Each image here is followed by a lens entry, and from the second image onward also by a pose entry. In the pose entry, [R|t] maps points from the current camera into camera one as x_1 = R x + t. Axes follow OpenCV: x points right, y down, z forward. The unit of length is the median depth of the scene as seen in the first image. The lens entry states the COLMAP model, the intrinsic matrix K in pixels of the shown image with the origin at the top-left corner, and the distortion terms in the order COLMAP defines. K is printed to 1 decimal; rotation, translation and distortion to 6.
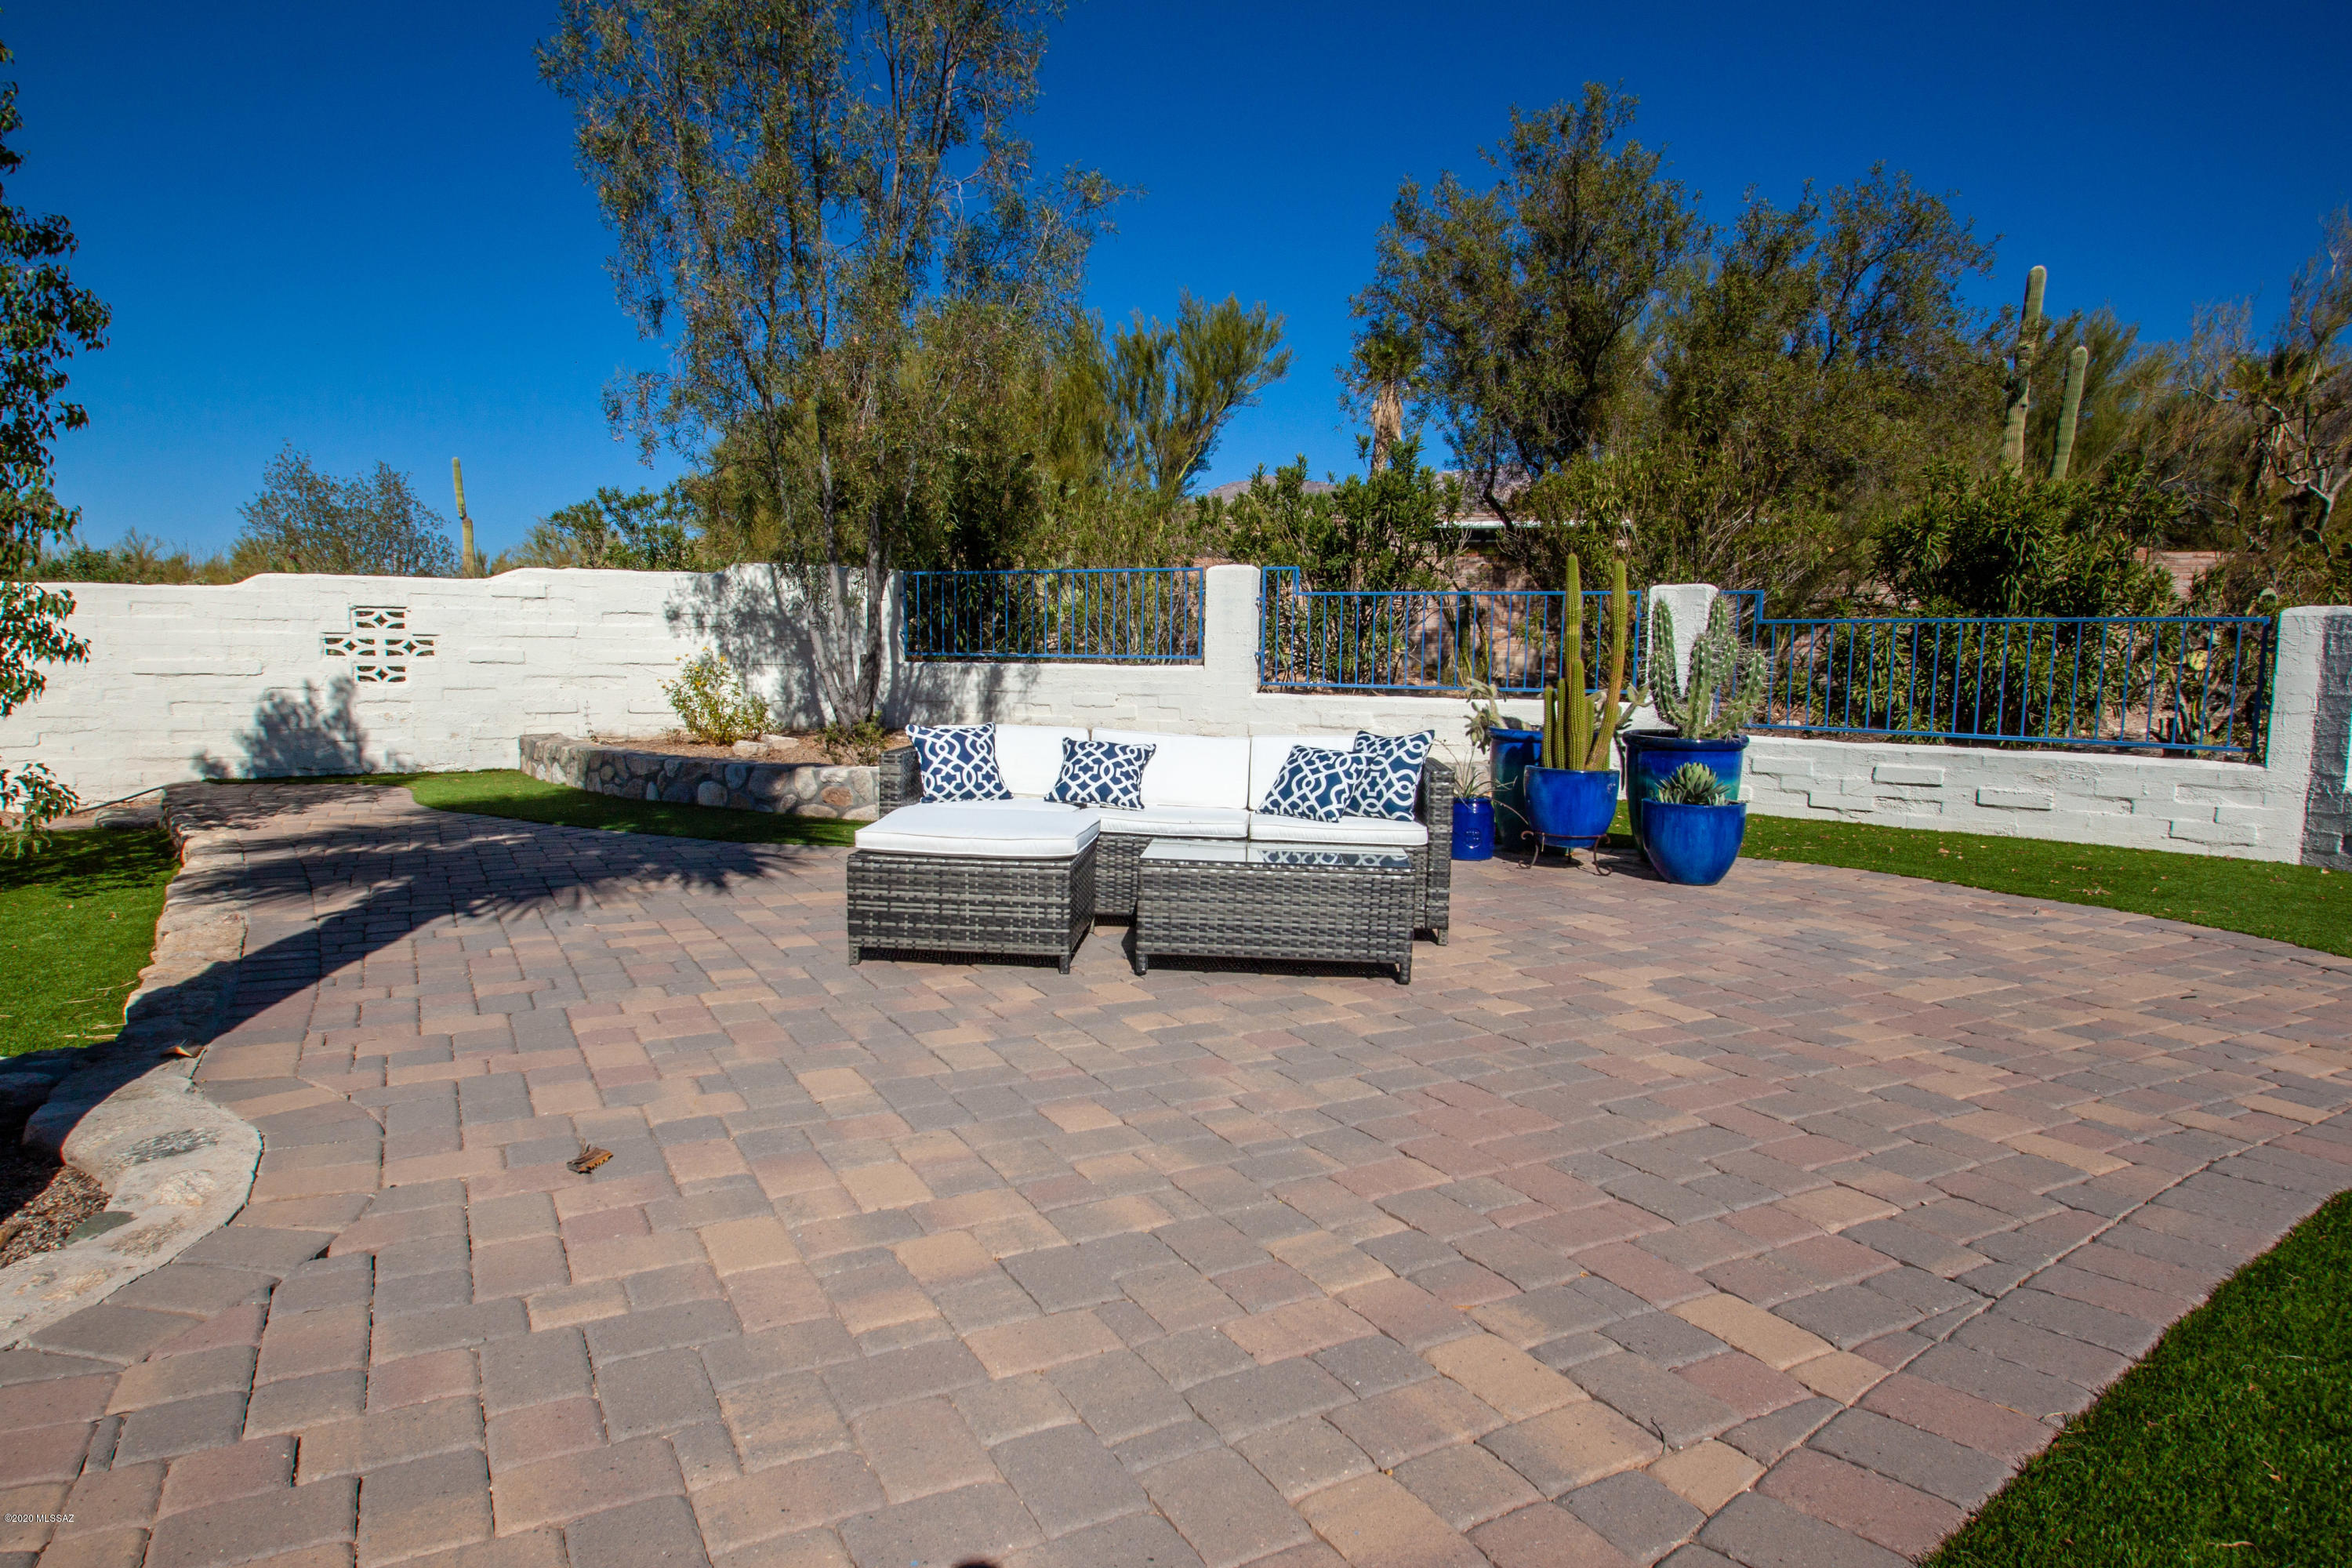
lens RADIAL K [[1381.2, 0, 1175.0], [0, 1381.2, 789.2], [0, 0, 1]] dist [-0.001856, 0.000017]
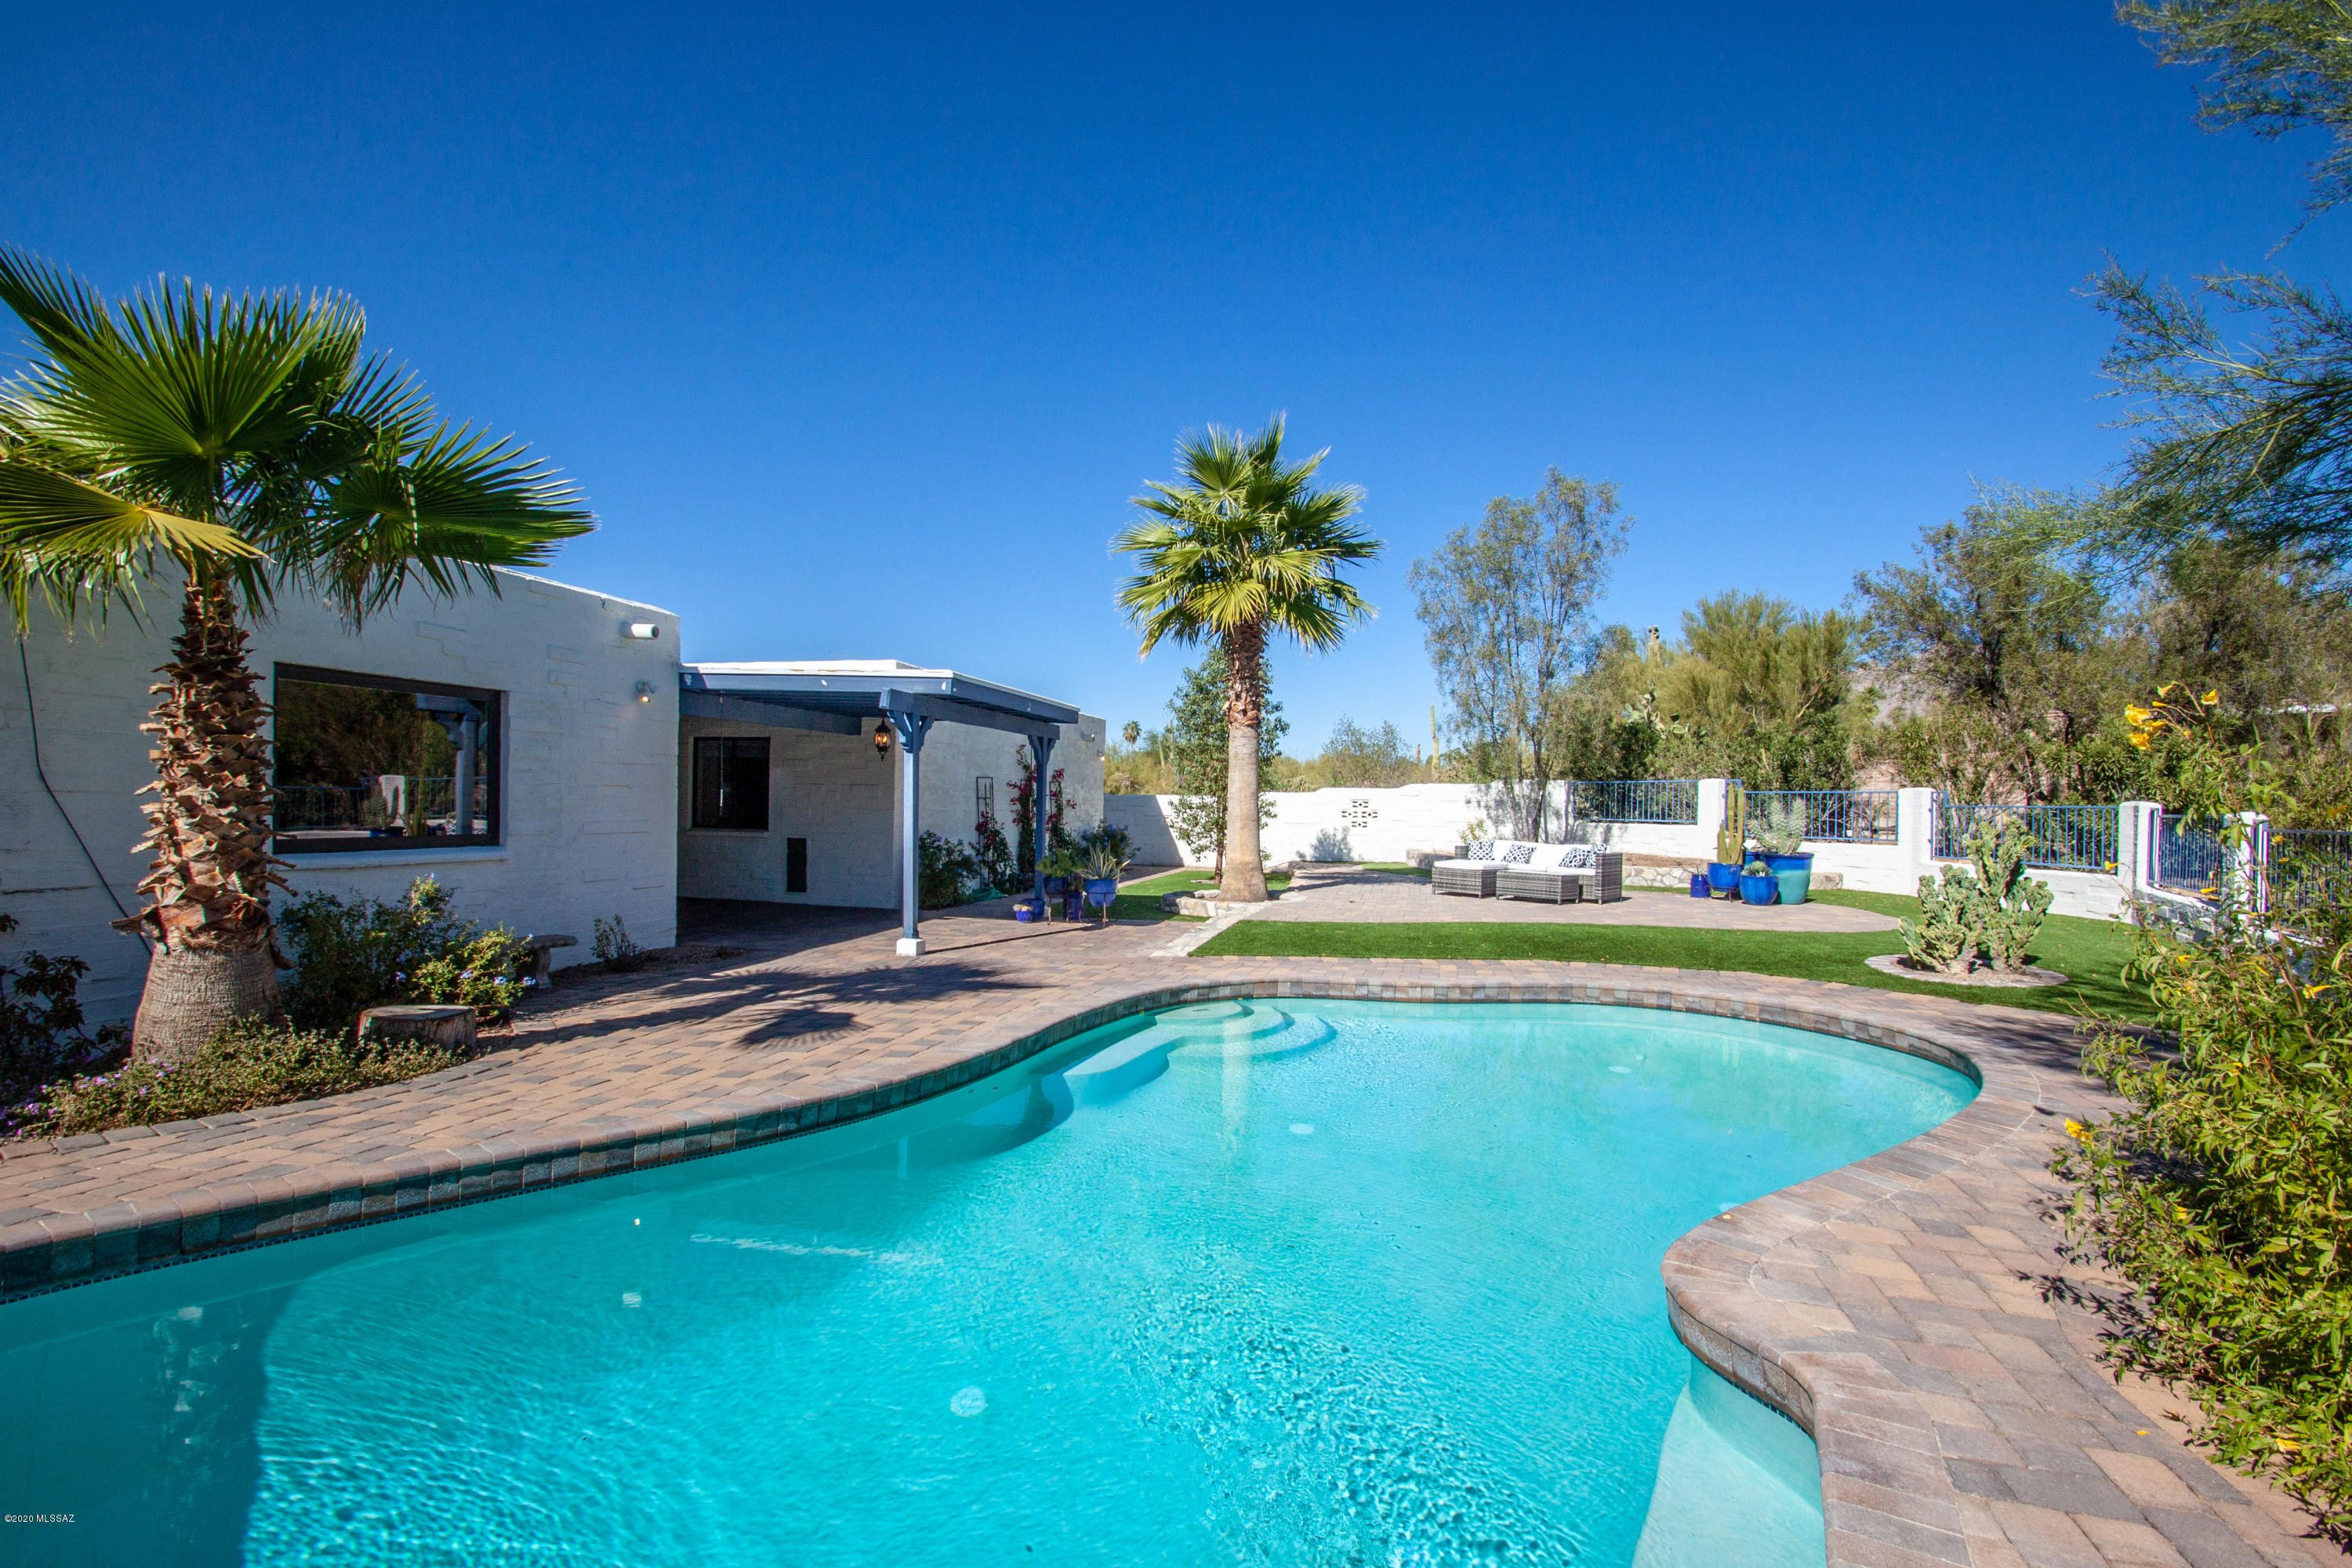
lens RADIAL K [[1112.8, 0, 1170.1], [0, 1112.8, 813.4], [0, 0, 1]] dist [0.001772, 0.000278]
pose [[0.744267, 0.004208, -0.667869, 0.556783], [-0.070284, 0.994921, -0.072055, 0.071477], [0.664174, 0.100569, 0.740783, -0.792922]]
